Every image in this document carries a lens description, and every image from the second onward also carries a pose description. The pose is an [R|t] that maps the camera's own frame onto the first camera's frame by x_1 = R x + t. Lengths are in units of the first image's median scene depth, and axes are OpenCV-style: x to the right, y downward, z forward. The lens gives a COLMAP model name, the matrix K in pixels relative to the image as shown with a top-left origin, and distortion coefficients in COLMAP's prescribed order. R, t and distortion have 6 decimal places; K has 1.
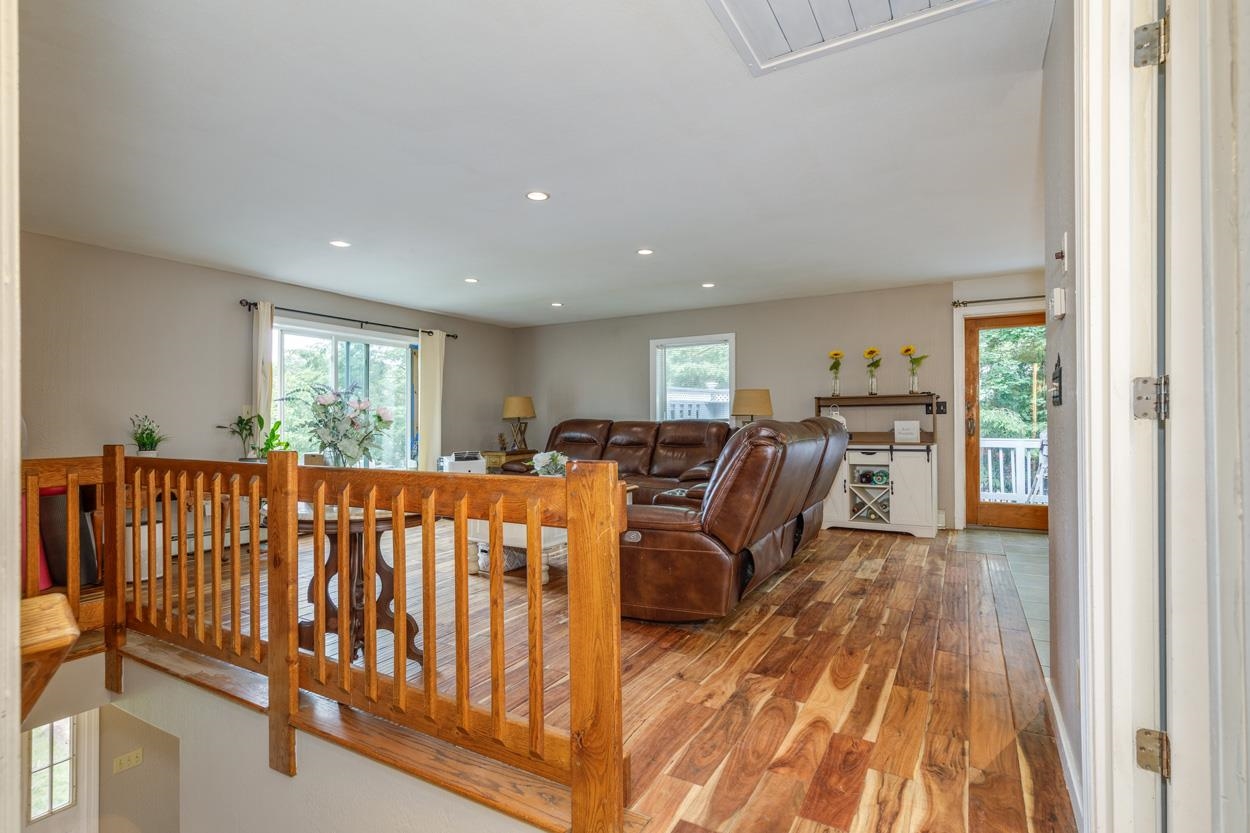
lens RADIAL K [[567.7, 0, 629.4], [0, 567.7, 422.1], [0, 0, 1]] dist [0.020556, -0.000051]
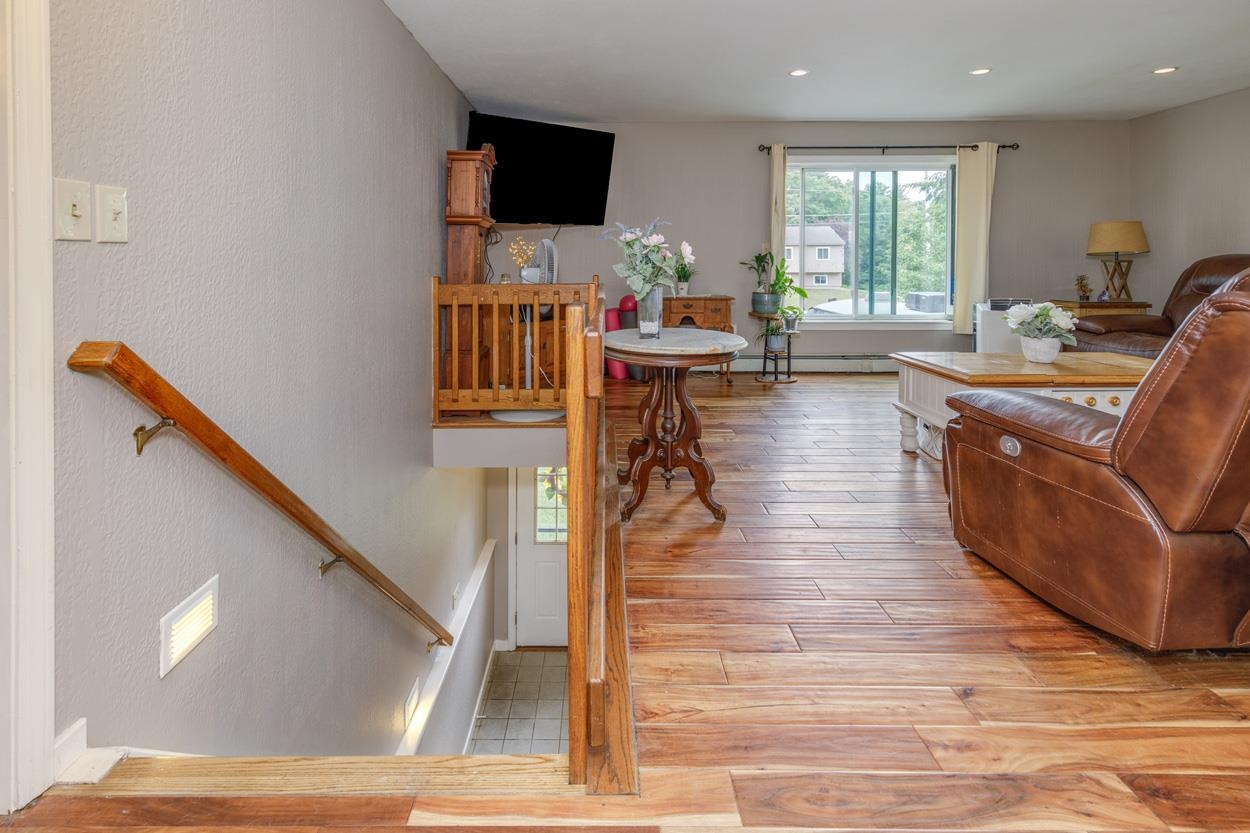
lens RADIAL K [[626.9, 0, 624.5], [0, 626.9, 274.6], [0, 0, 1]] dist [-0.001129, -0.000852]
pose [[0.496067, 0.020983, -0.868031, 0.381495], [-0.002431, 0.999738, 0.022777, 0.005946], [0.868281, -0.009189, 0.495988, 0.319739]]
